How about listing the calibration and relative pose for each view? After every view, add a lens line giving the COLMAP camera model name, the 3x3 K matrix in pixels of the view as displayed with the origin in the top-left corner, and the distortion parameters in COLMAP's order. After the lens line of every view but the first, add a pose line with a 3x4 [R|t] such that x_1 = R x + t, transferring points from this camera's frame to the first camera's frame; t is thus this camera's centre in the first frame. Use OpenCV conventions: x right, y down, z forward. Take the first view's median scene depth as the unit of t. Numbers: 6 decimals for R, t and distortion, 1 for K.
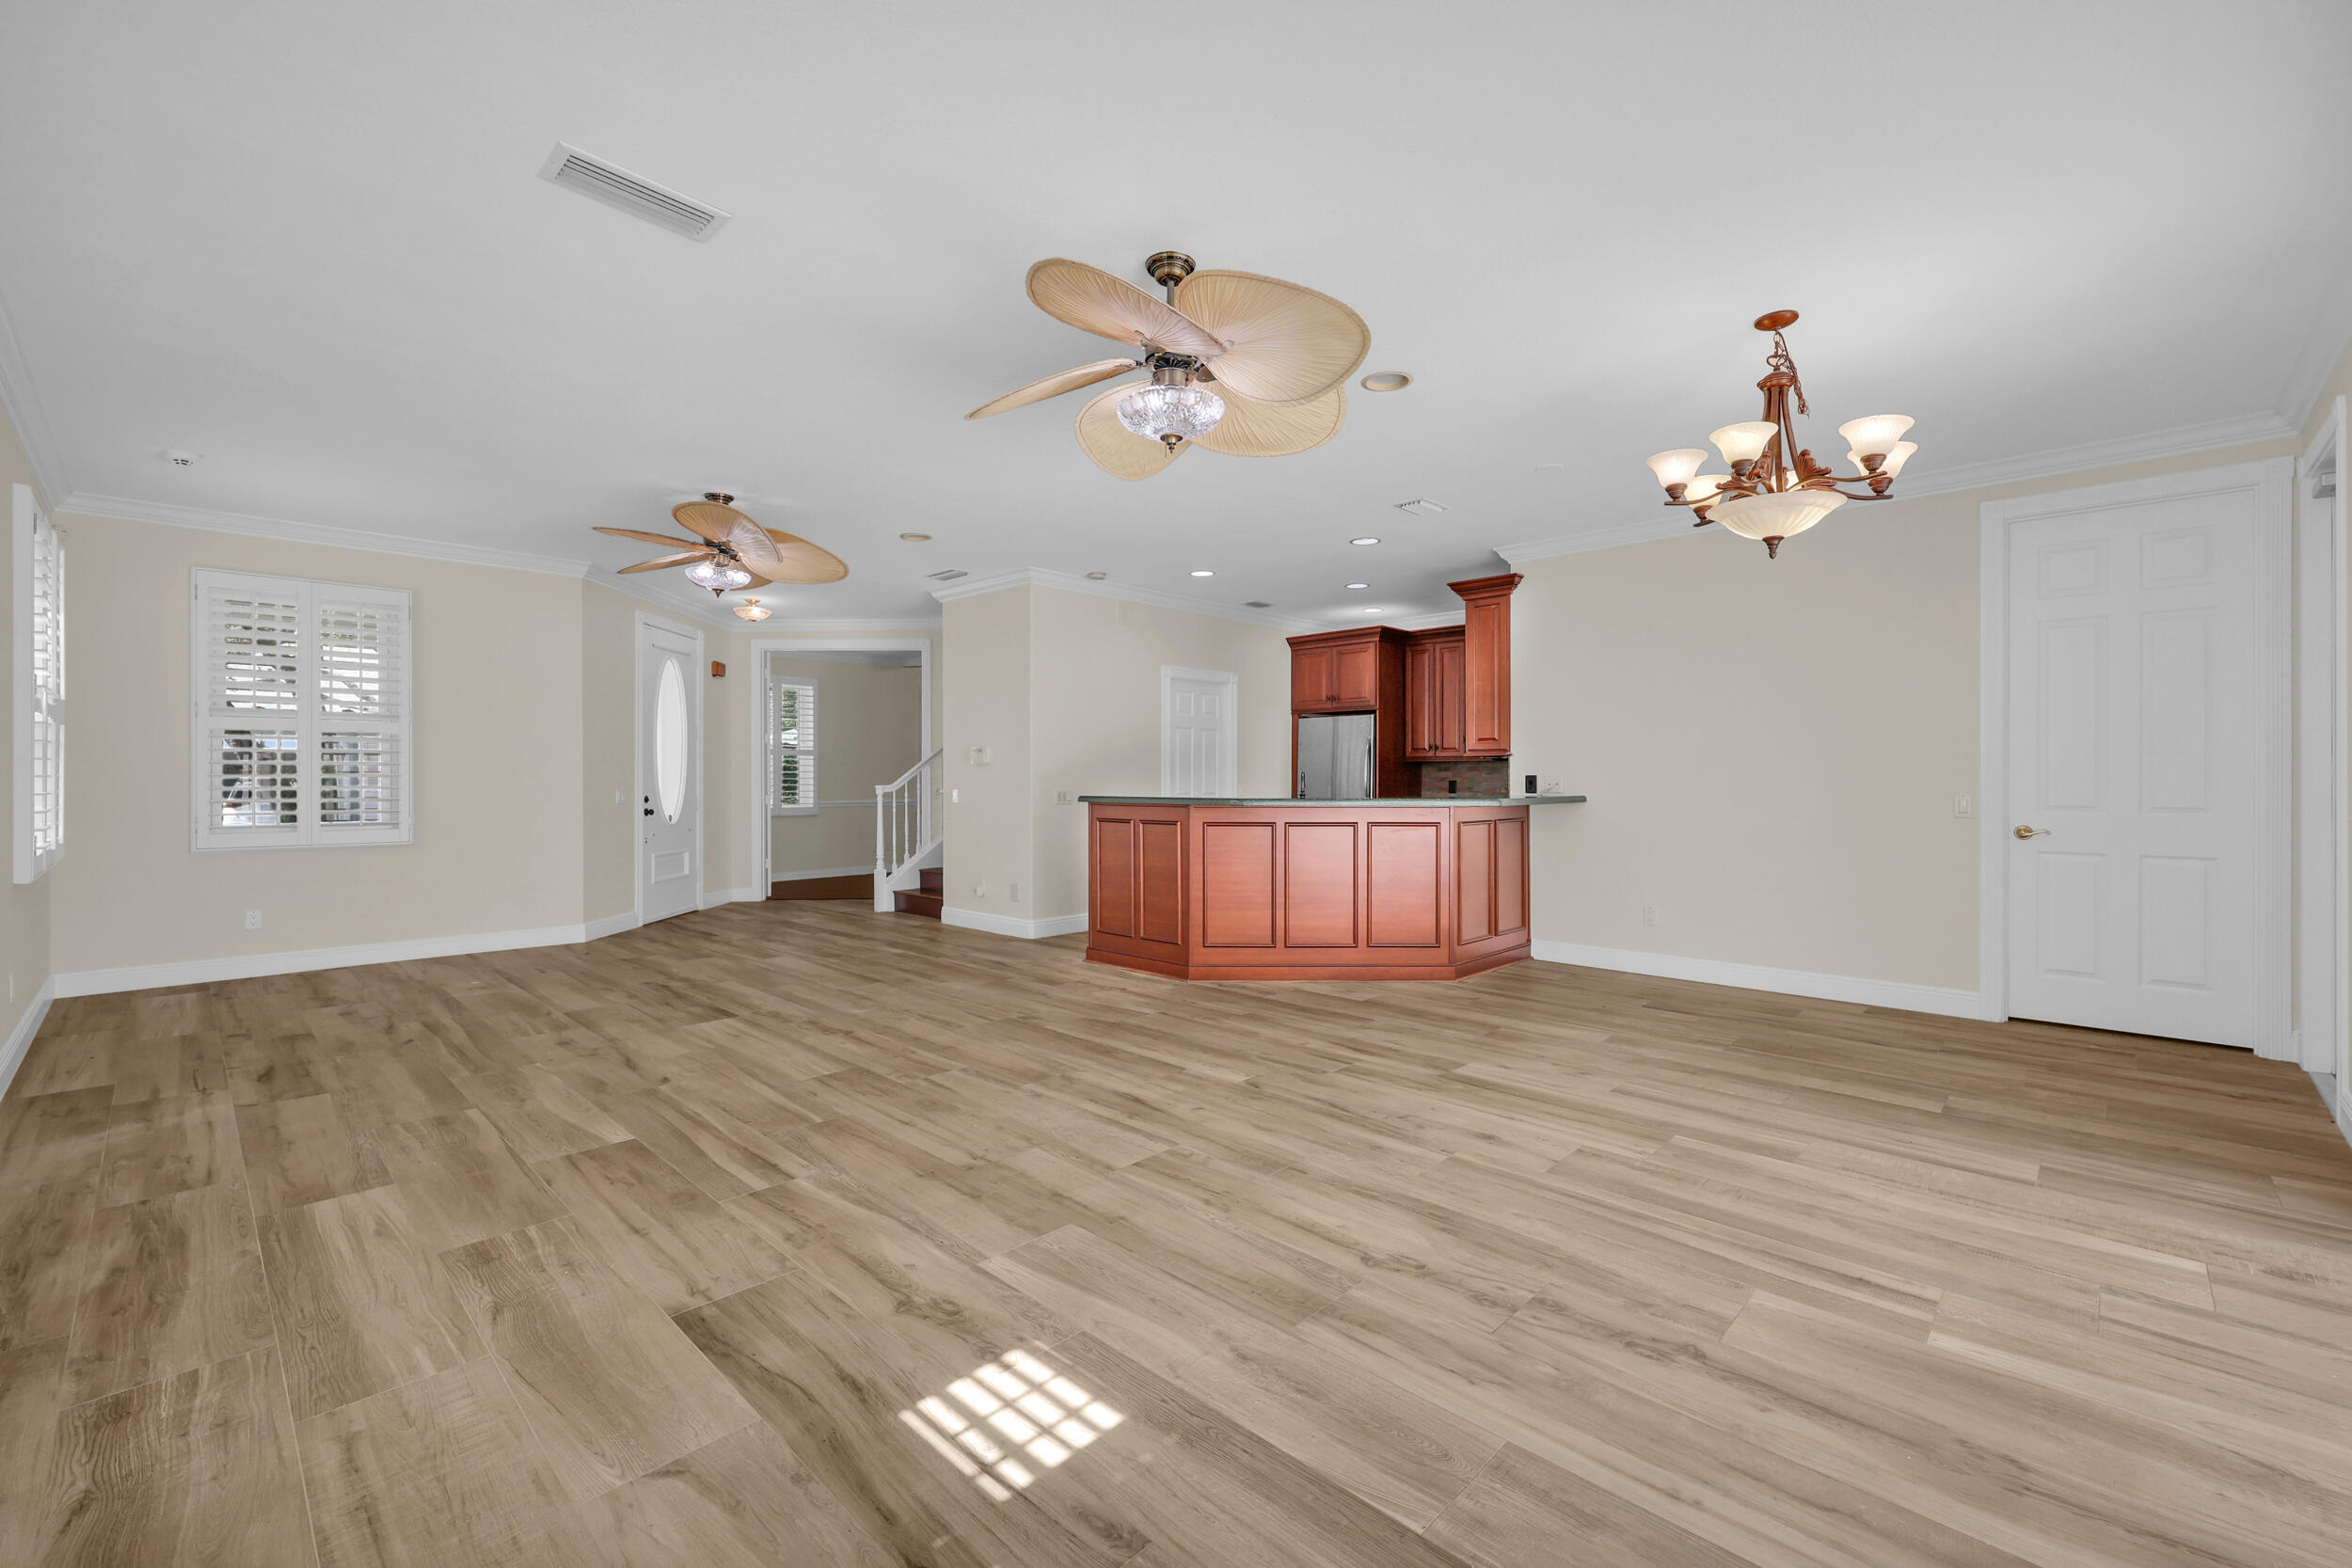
lens RADIAL K [[953.0, 0, 1167.4], [0, 953.0, 778.9], [0, 0, 1]] dist [-0.000806, -0.000606]
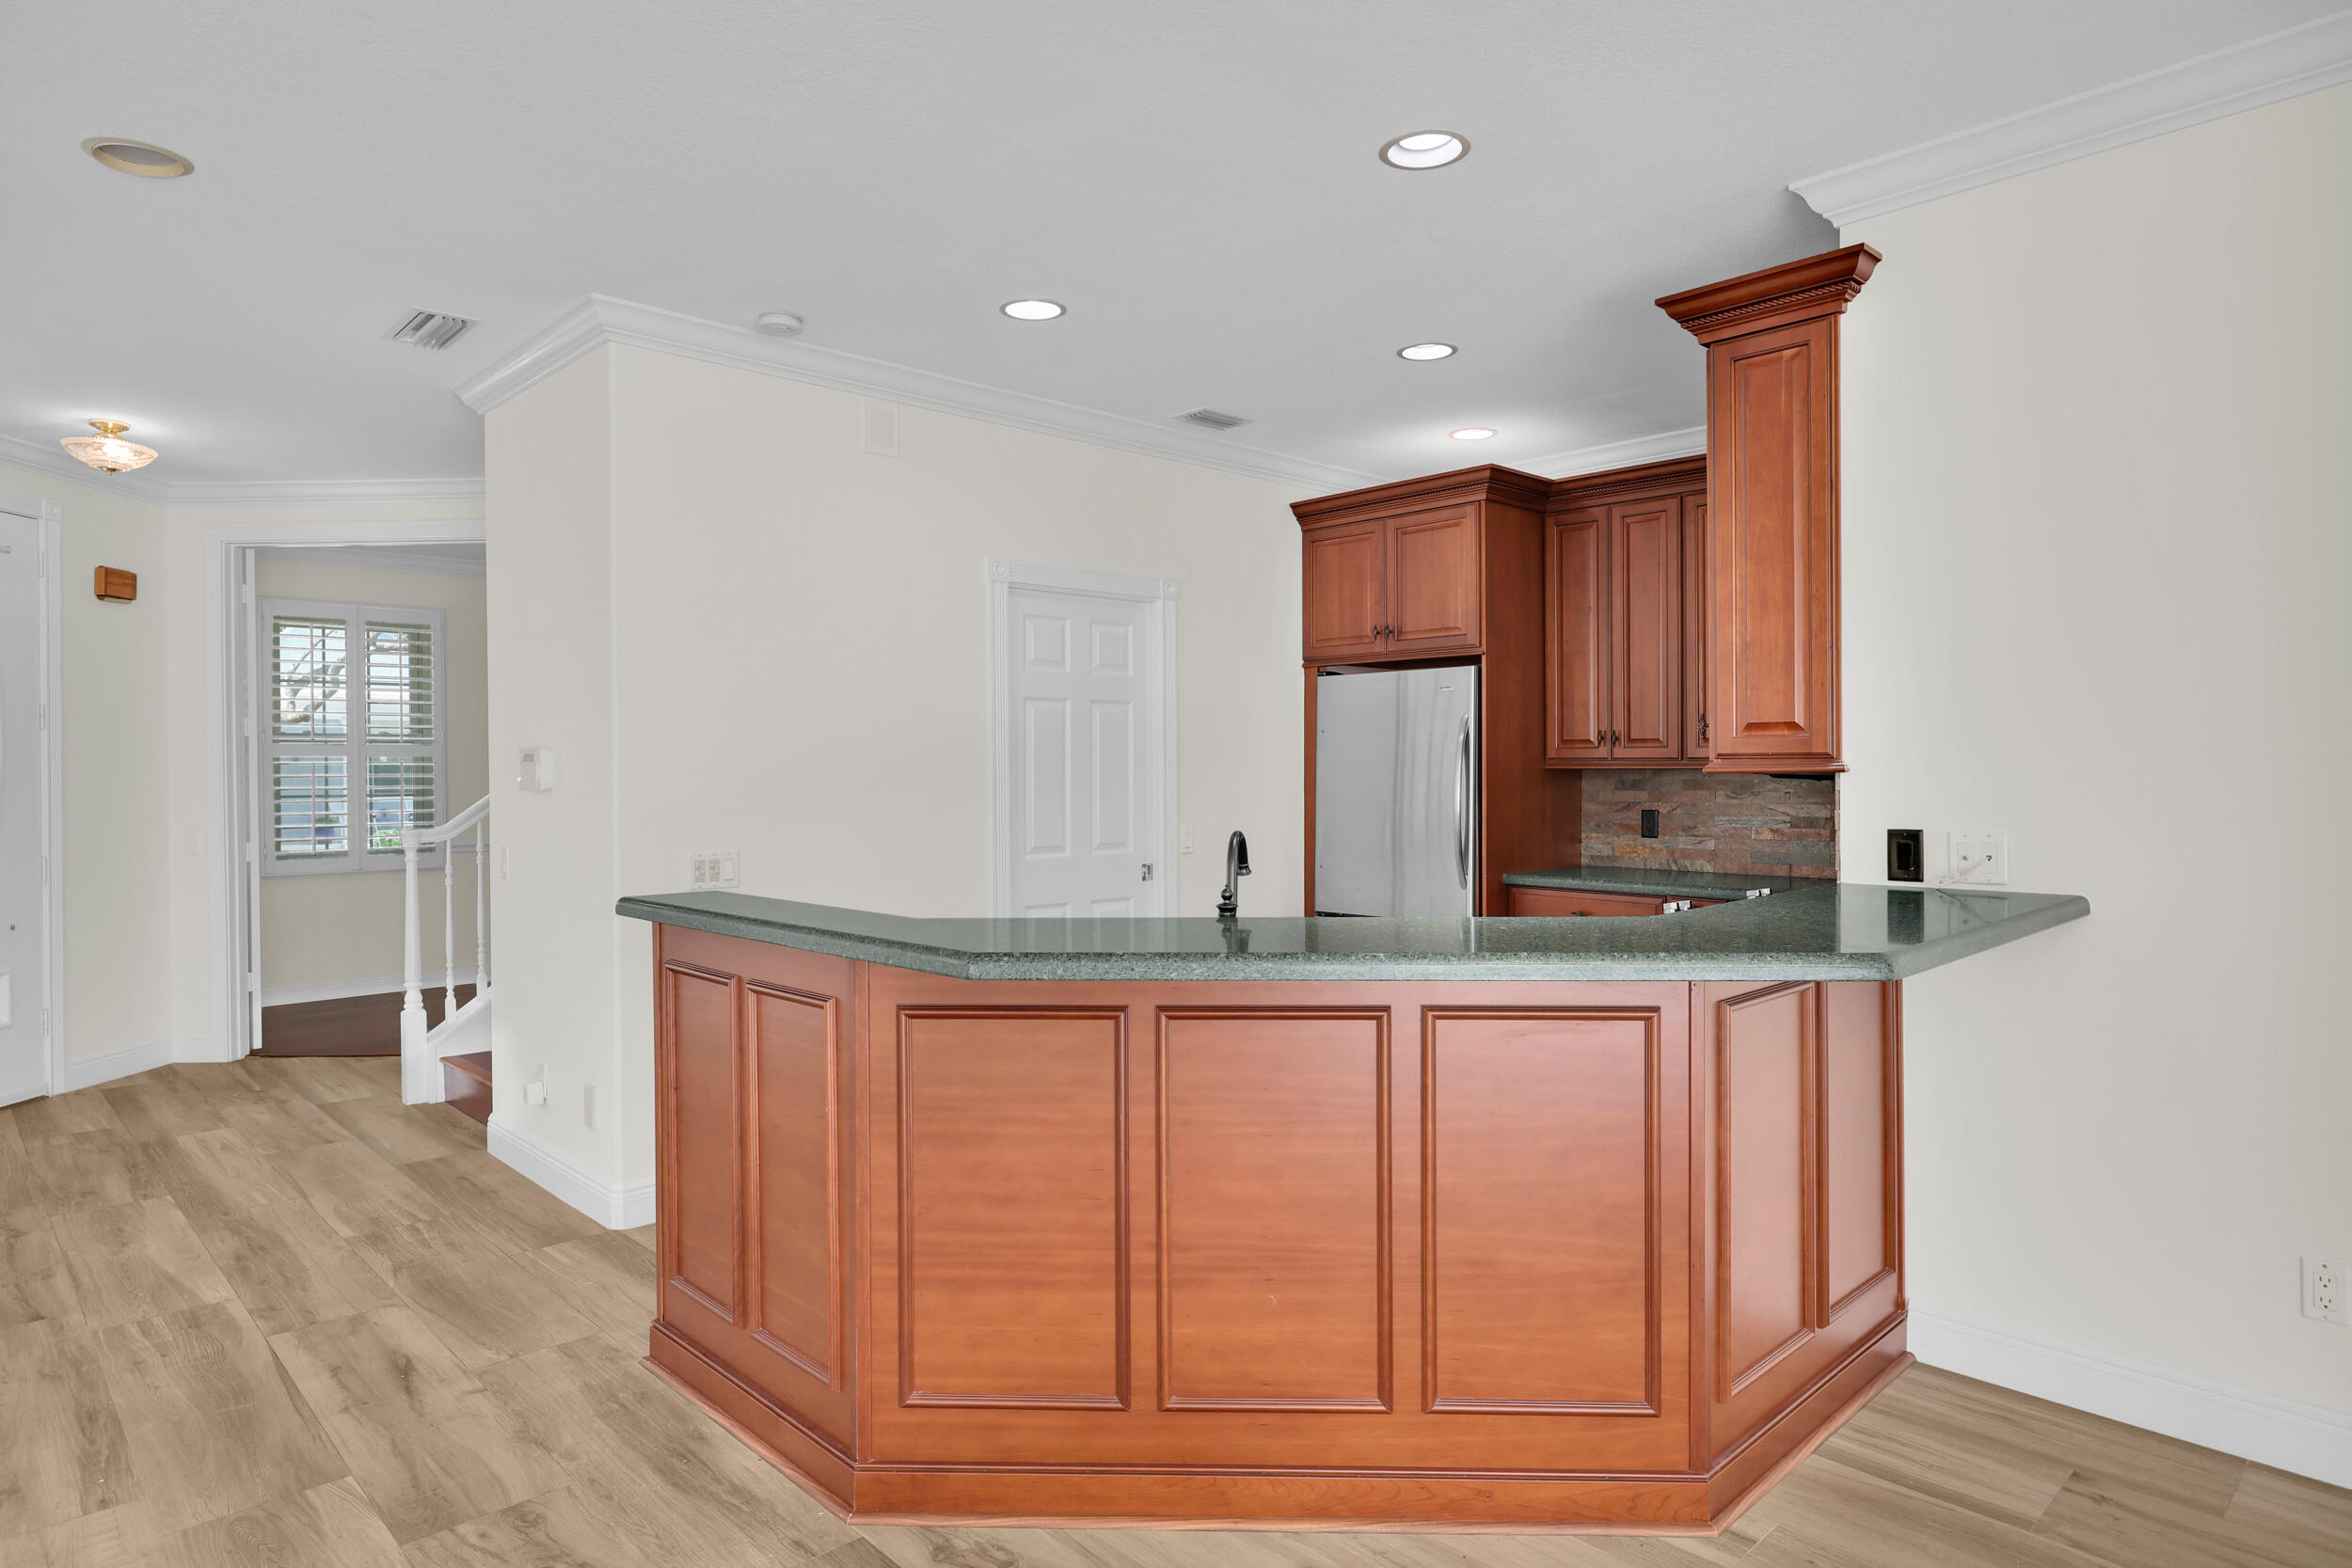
lens RADIAL K [[1337.1, 0, 1226.5], [0, 1337.1, 779.2], [0, 0, 1]] dist [0.003977, 0.000058]
pose [[0.999927, -0.008967, 0.008085, 0.204114], [0.008887, 0.999912, 0.009900, -0.046420], [-0.008173, -0.009828, 0.999918, 0.806204]]
